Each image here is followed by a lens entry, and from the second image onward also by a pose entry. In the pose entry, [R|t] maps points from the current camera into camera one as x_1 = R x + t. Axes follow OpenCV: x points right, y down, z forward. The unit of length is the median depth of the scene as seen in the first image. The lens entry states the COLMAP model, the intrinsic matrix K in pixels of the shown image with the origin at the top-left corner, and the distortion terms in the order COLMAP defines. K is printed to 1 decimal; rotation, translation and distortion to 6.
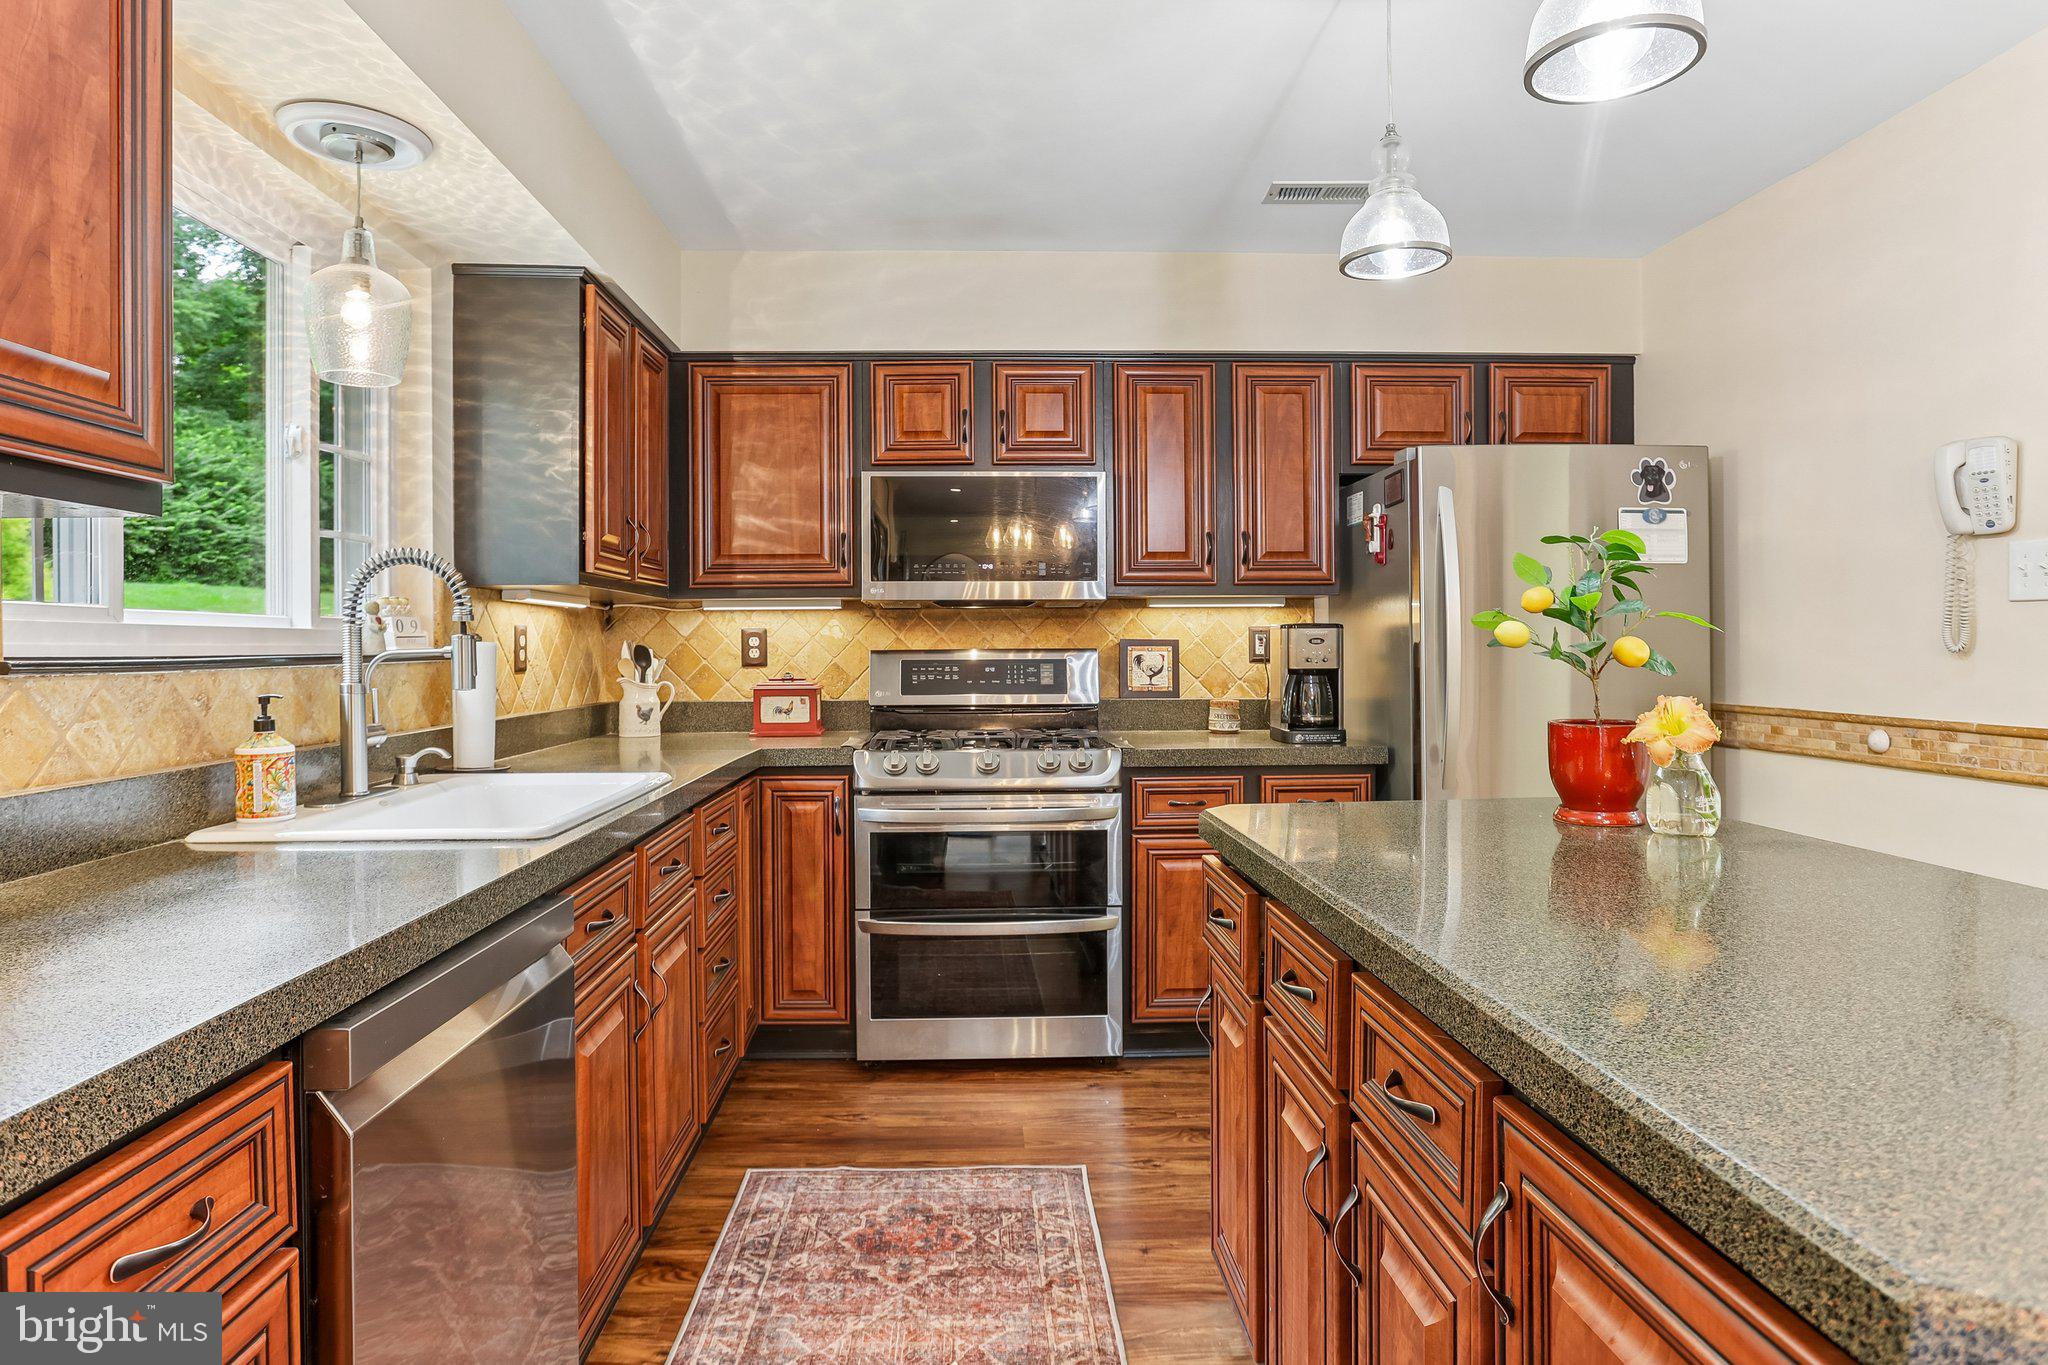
lens RADIAL K [[1160.8, 0, 993.2], [0, 1160.8, 647.8], [0, 0, 1]] dist [-0.073380, 0.060369]
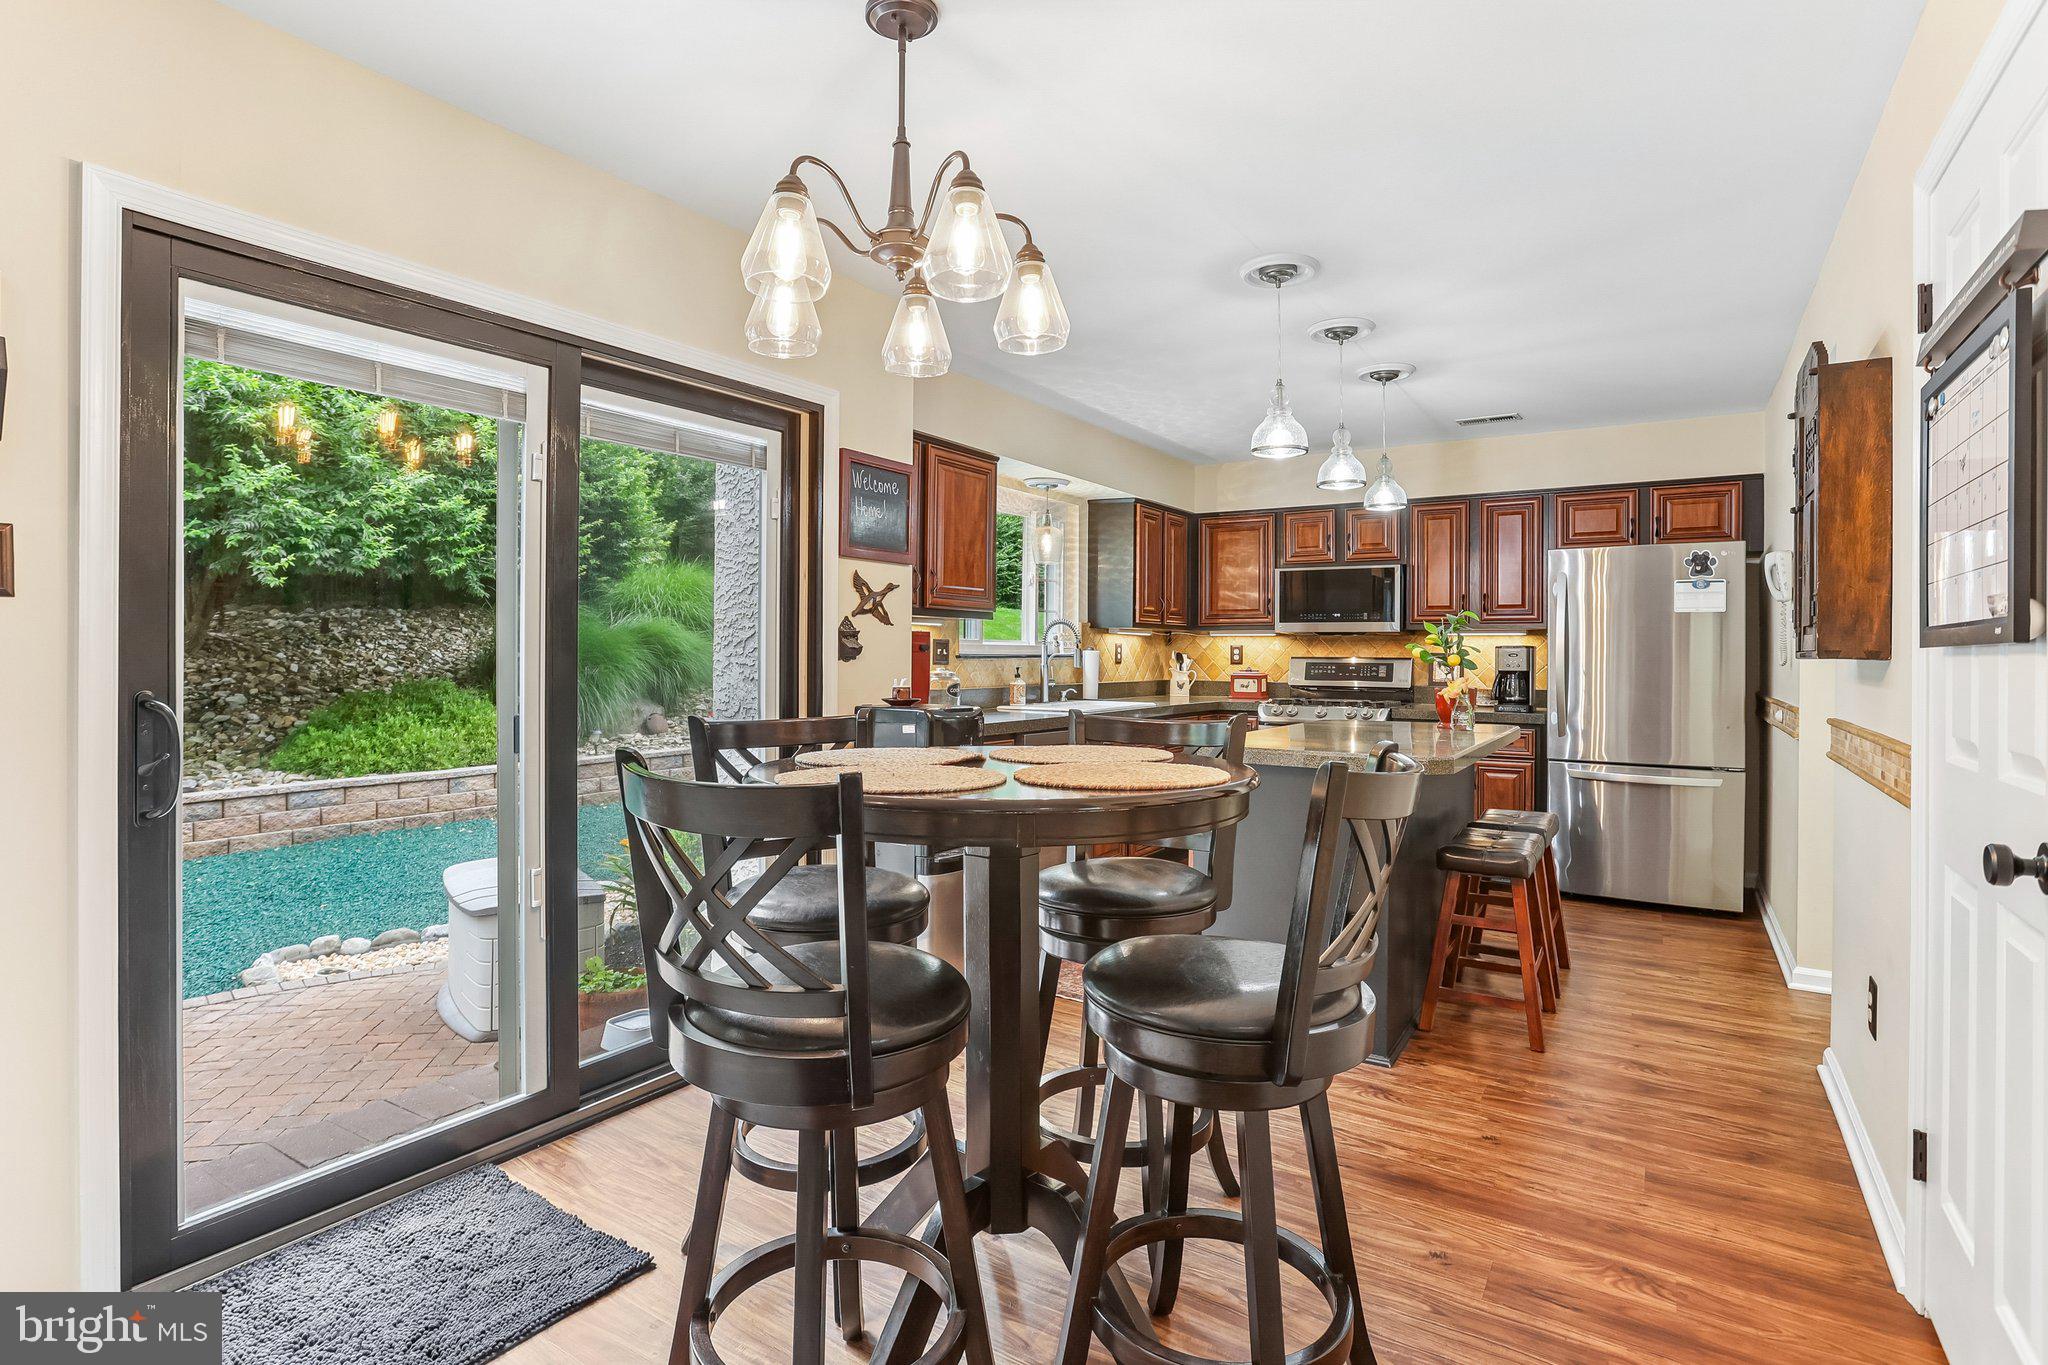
lens RADIAL K [[1023.2, 0, 993.5], [0, 1023.2, 644.3], [0, 0, 1]] dist [-0.066069, 0.040749]
pose [[0.812631, 0.008399, -0.582718, 0.586724], [-0.014316, 0.999882, -0.005554, -0.002758], [0.582603, 0.012855, 0.812655, -0.826233]]
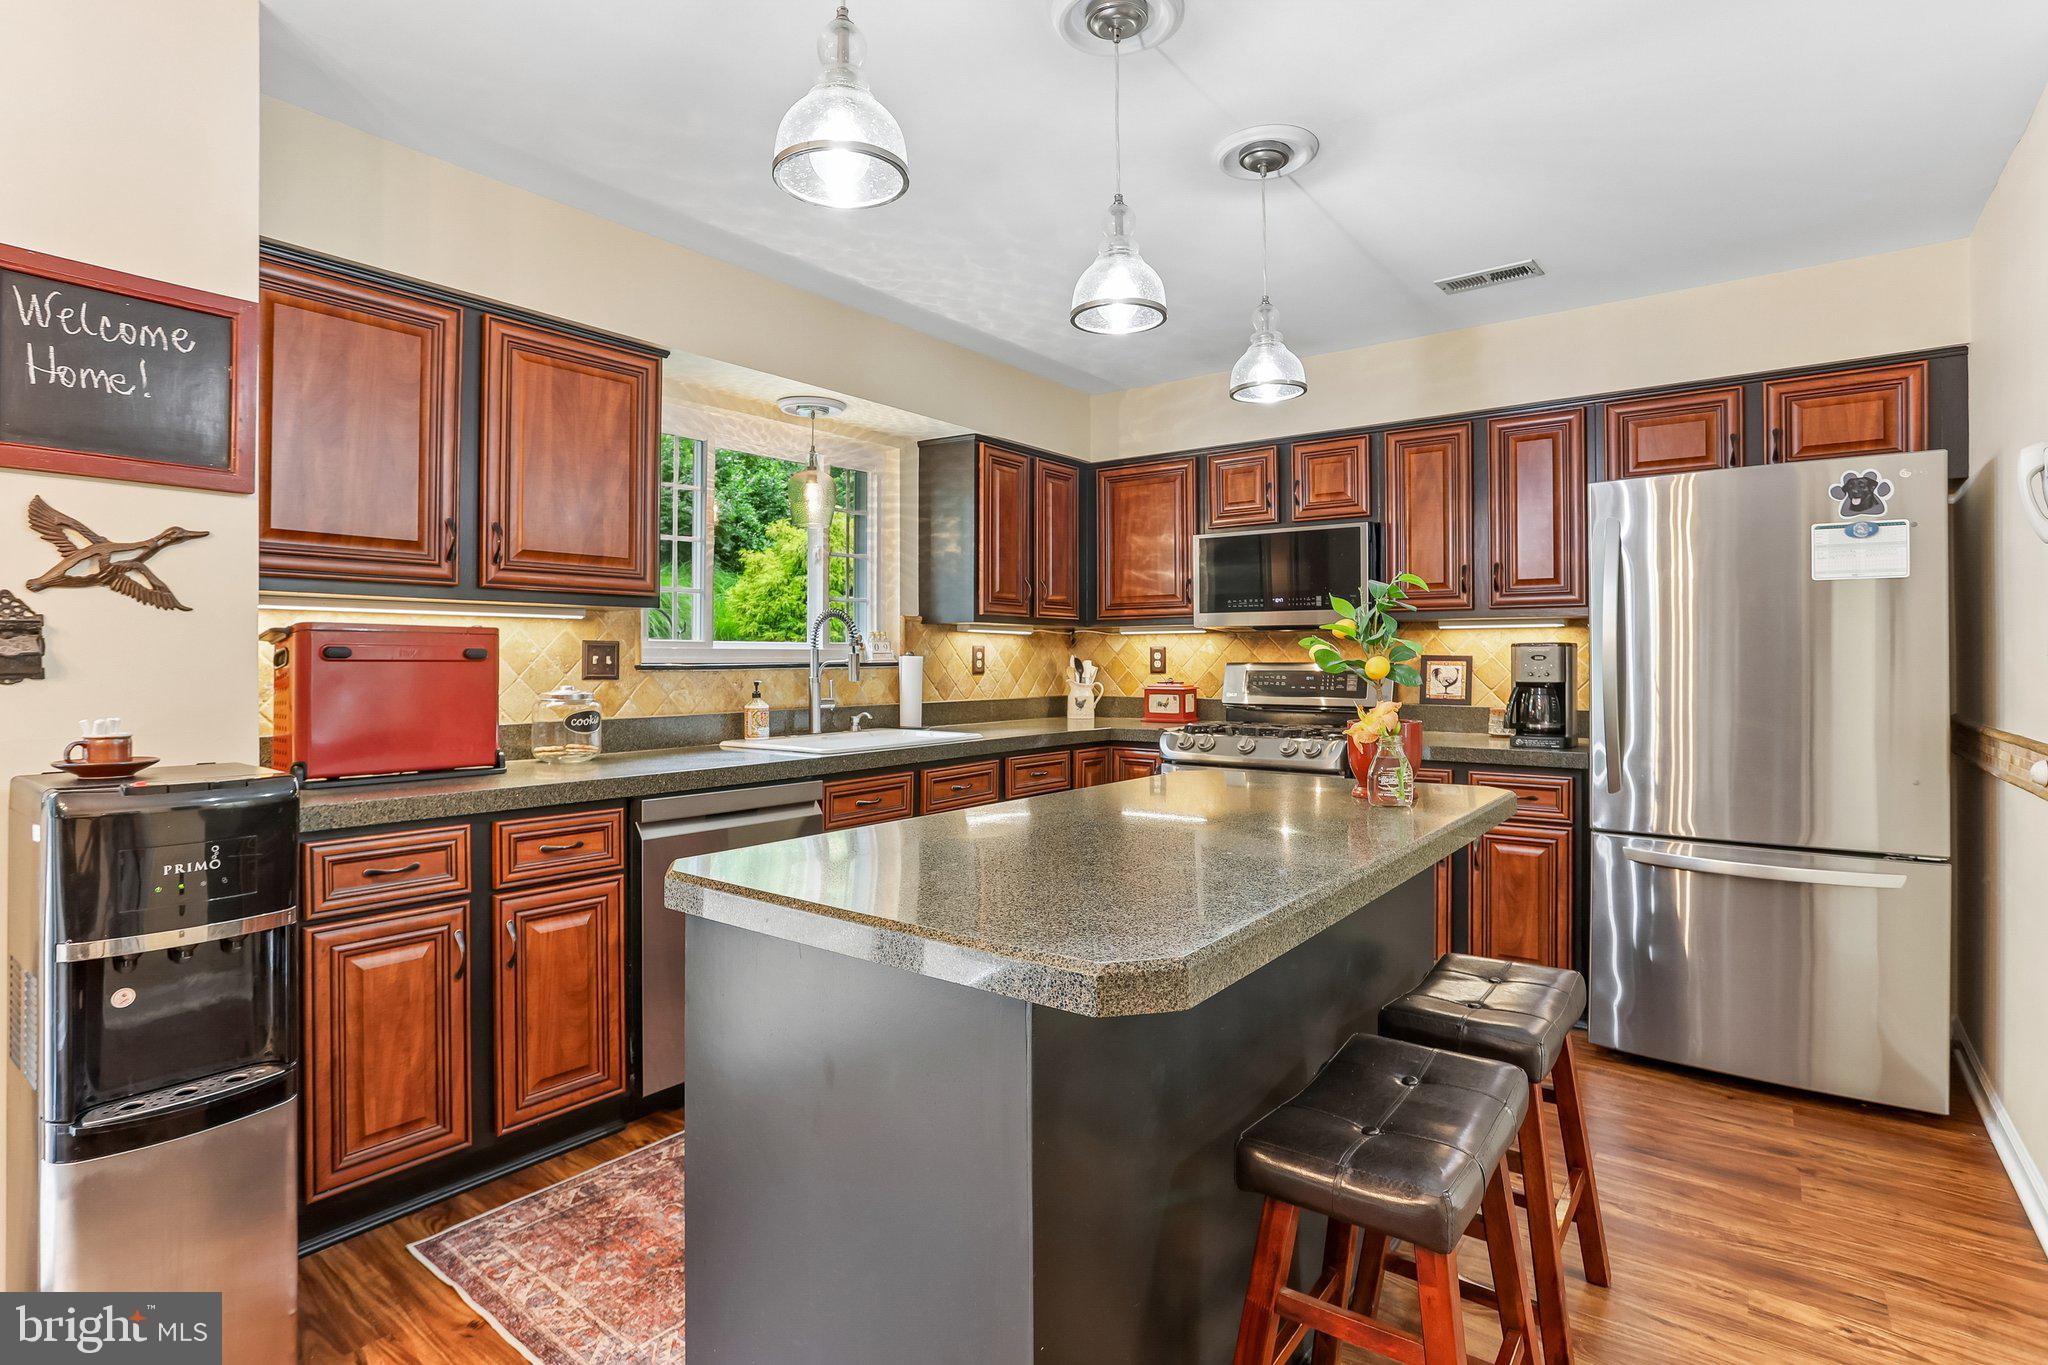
lens RADIAL K [[1016.2, 0, 1006.9], [0, 1016.2, 649.0], [0, 0, 1]] dist [-0.057914, 0.028734]
pose [[0.773211, 0.000011, -0.634148, 0.545930], [-0.005268, 0.999966, -0.006405, -0.005692], [0.634127, 0.008293, 0.773185, -0.105285]]
